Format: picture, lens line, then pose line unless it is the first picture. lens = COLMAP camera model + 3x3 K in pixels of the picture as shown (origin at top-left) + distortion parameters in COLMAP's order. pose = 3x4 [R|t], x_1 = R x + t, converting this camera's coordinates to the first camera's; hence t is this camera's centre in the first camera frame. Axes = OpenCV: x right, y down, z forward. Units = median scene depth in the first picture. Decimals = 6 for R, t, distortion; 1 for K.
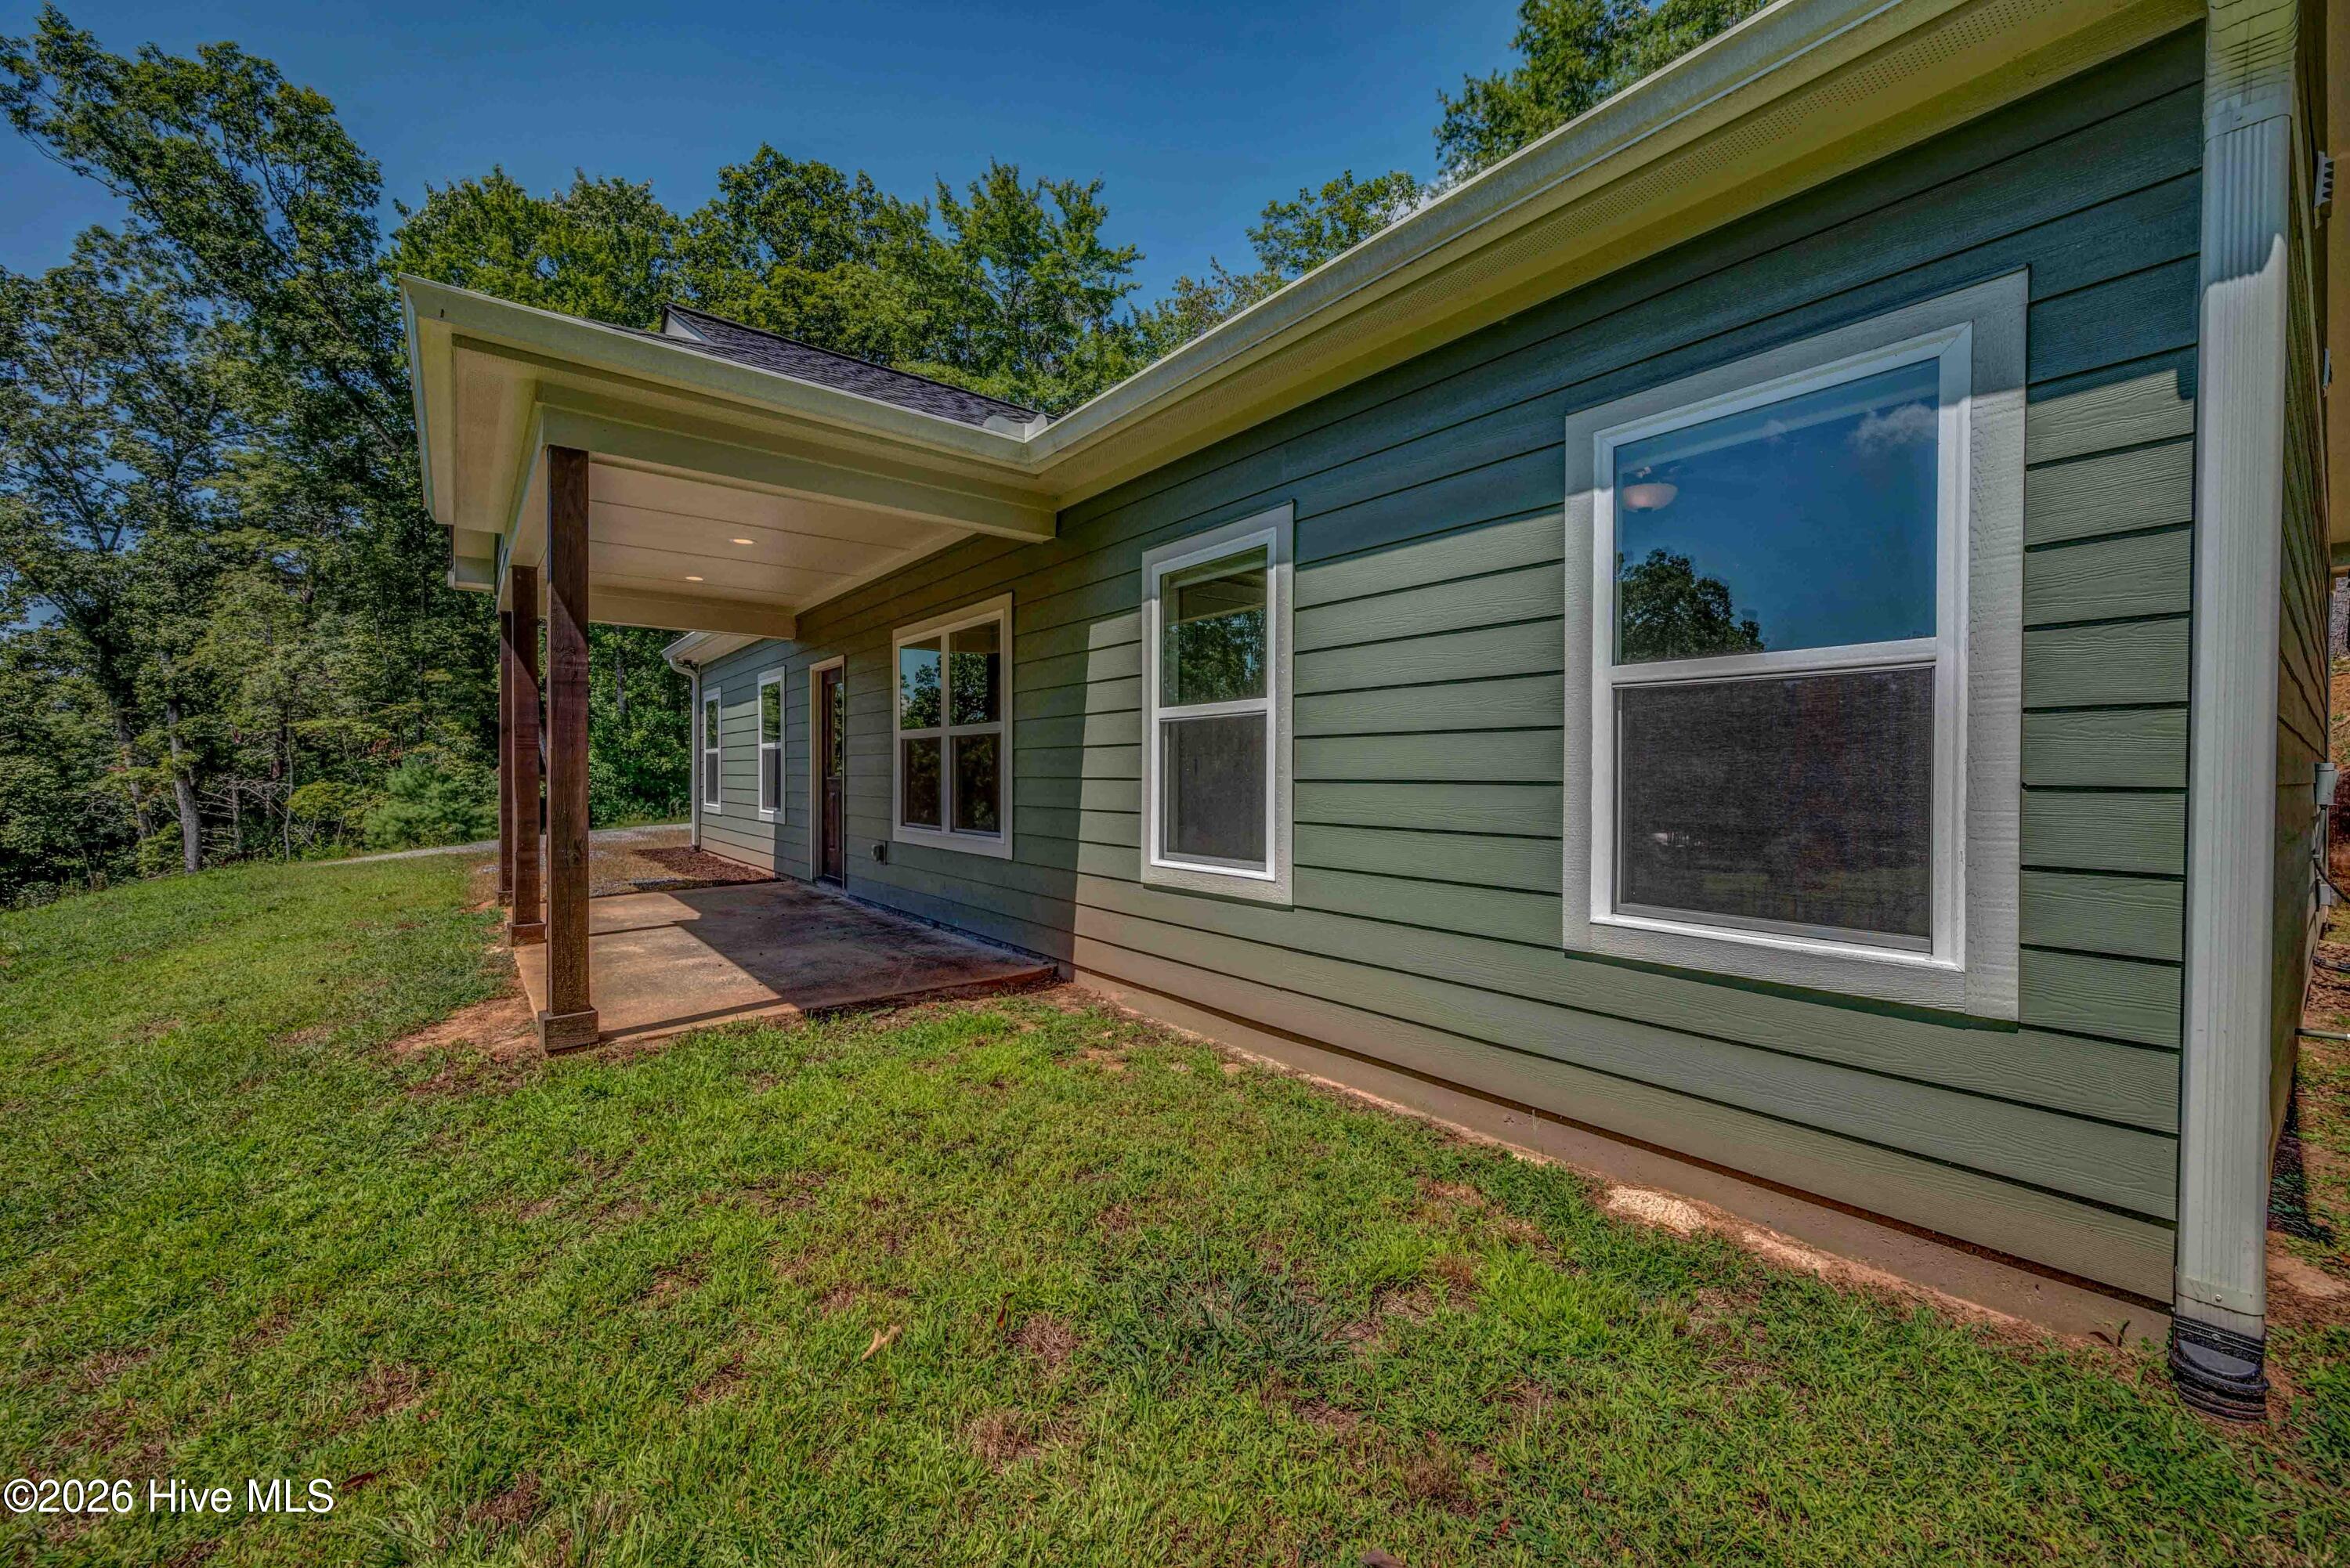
lens RADIAL K [[921.0, 0, 1176.9], [0, 921.0, 780.4], [0, 0, 1]] dist [-0.000802, 0.000023]
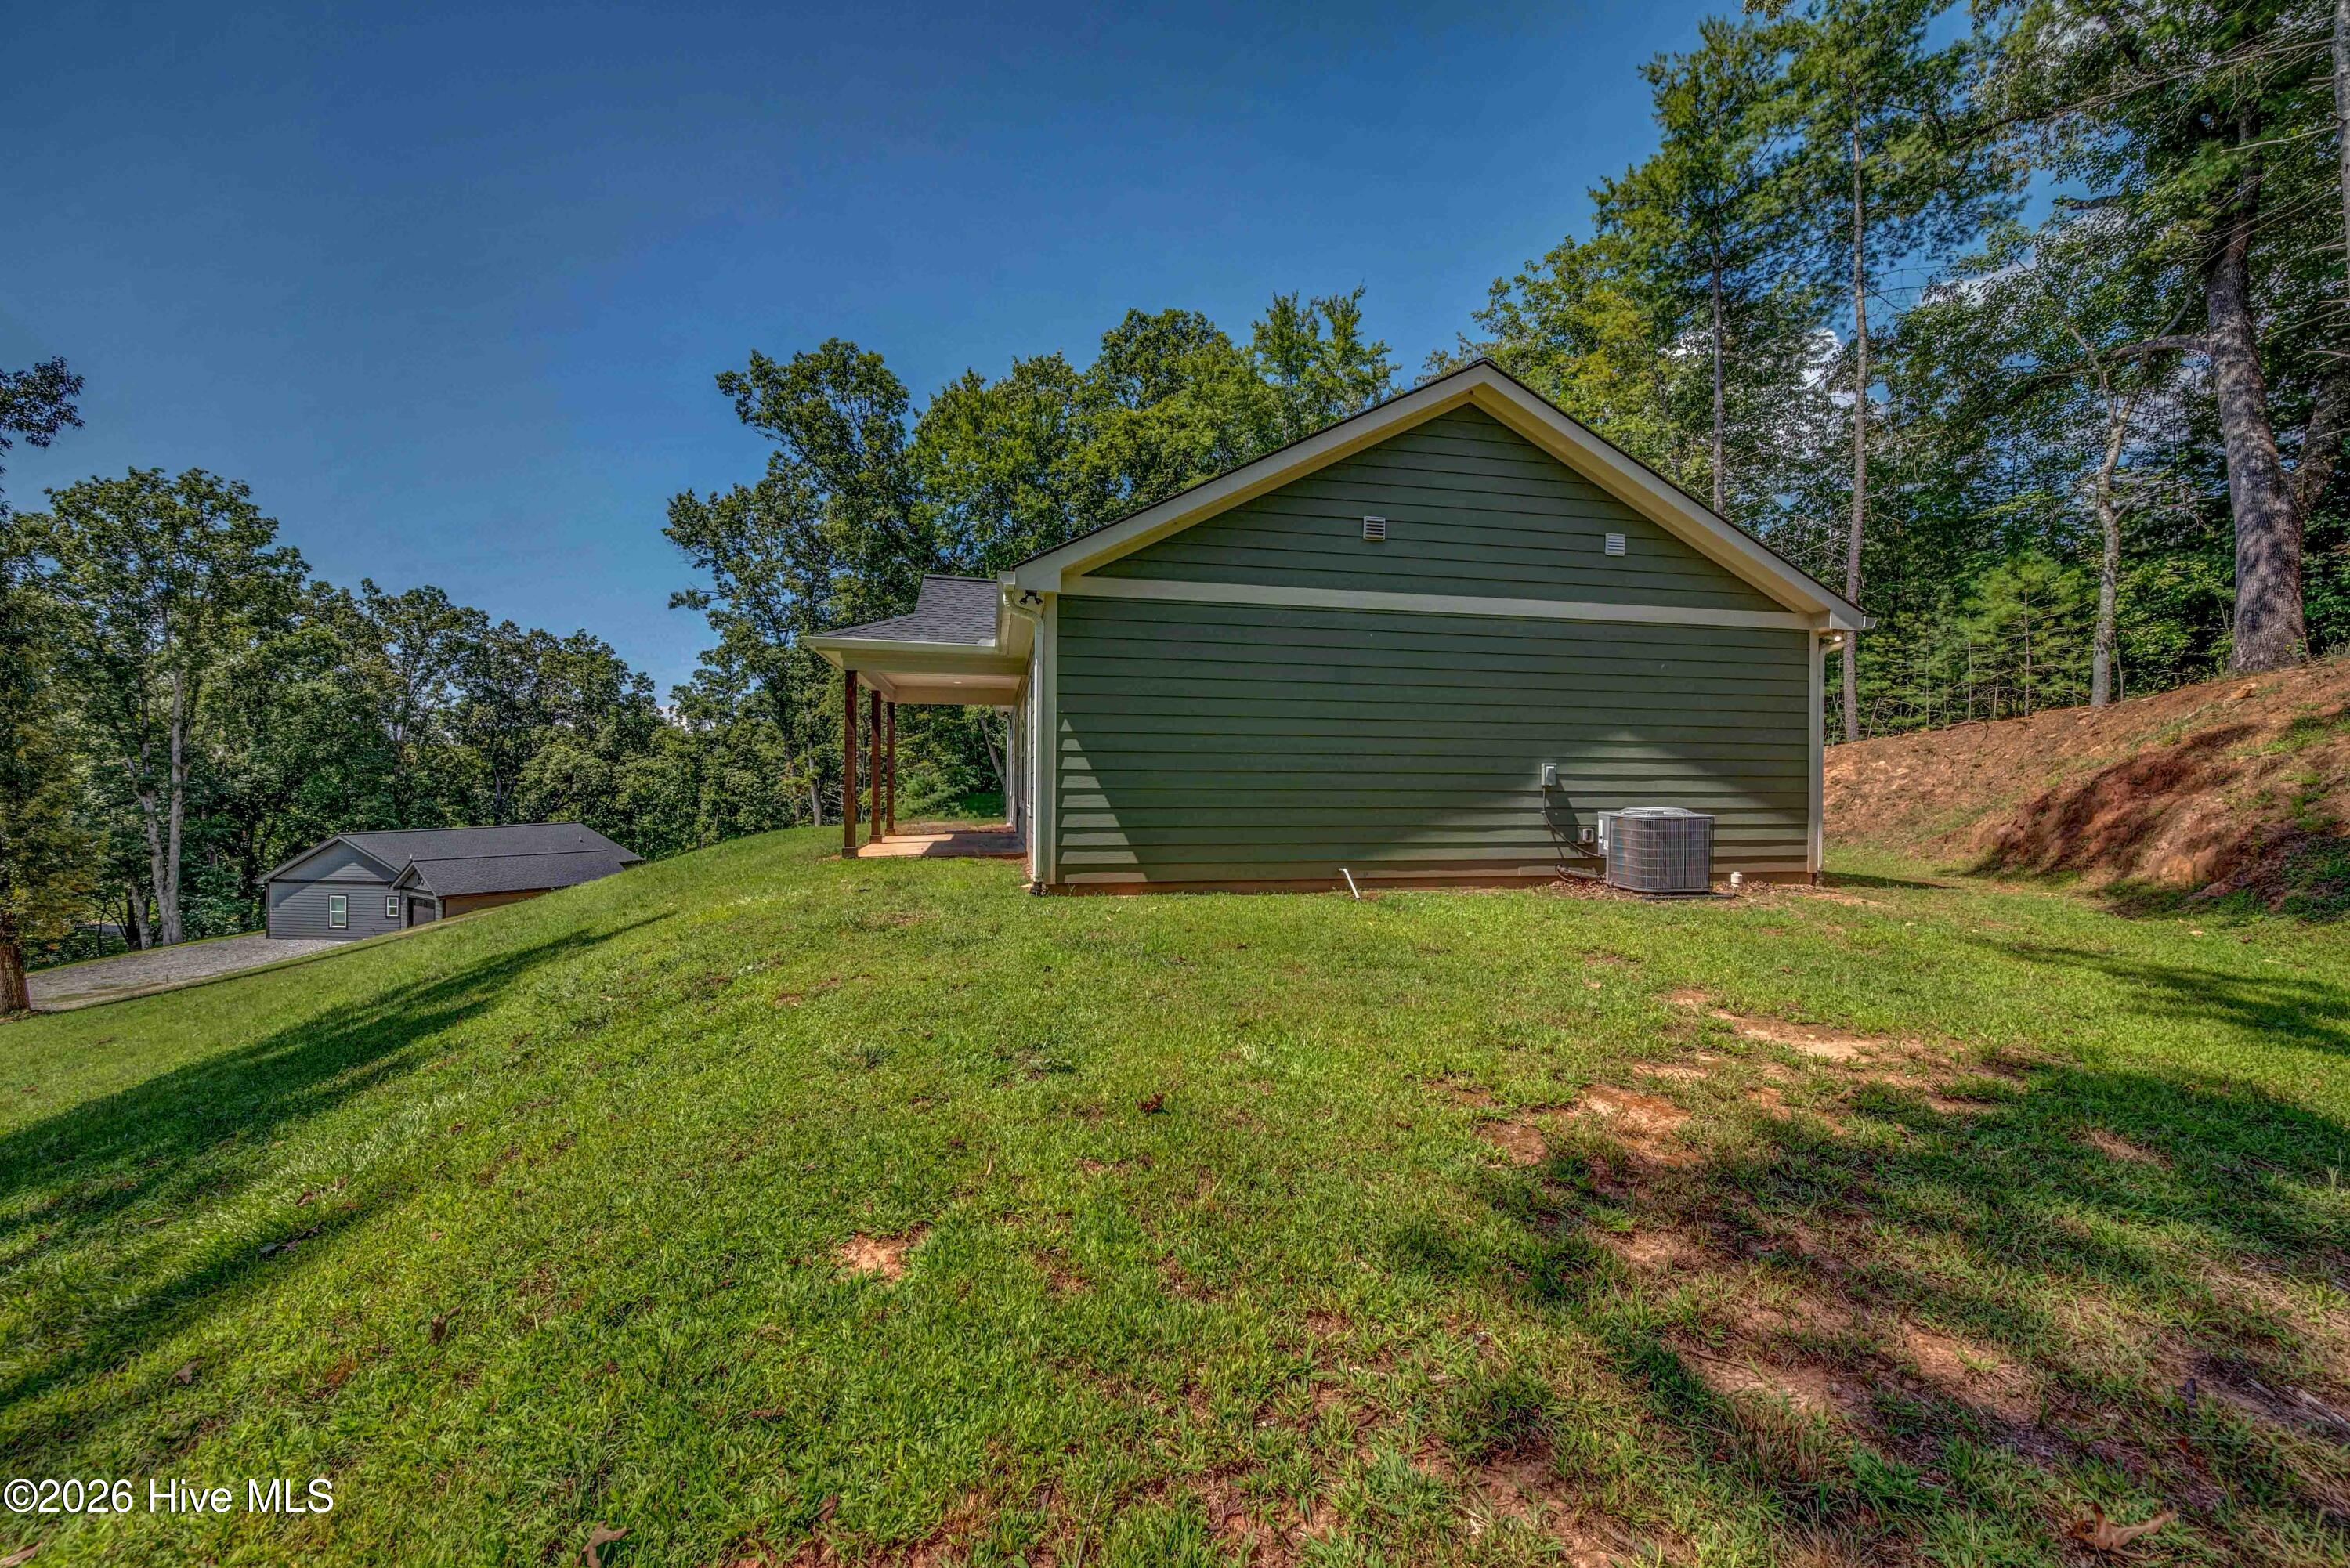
lens RADIAL K [[921.0, 0, 1172.3], [0, 921.0, 786.2], [0, 0, 1]] dist [-0.000802, 0.000023]
pose [[0.891875, 0.004223, -0.452263, 0.229716], [-0.007540, 0.999956, -0.005532, 0.006954], [0.452219, 0.008344, 0.891868, -0.169683]]
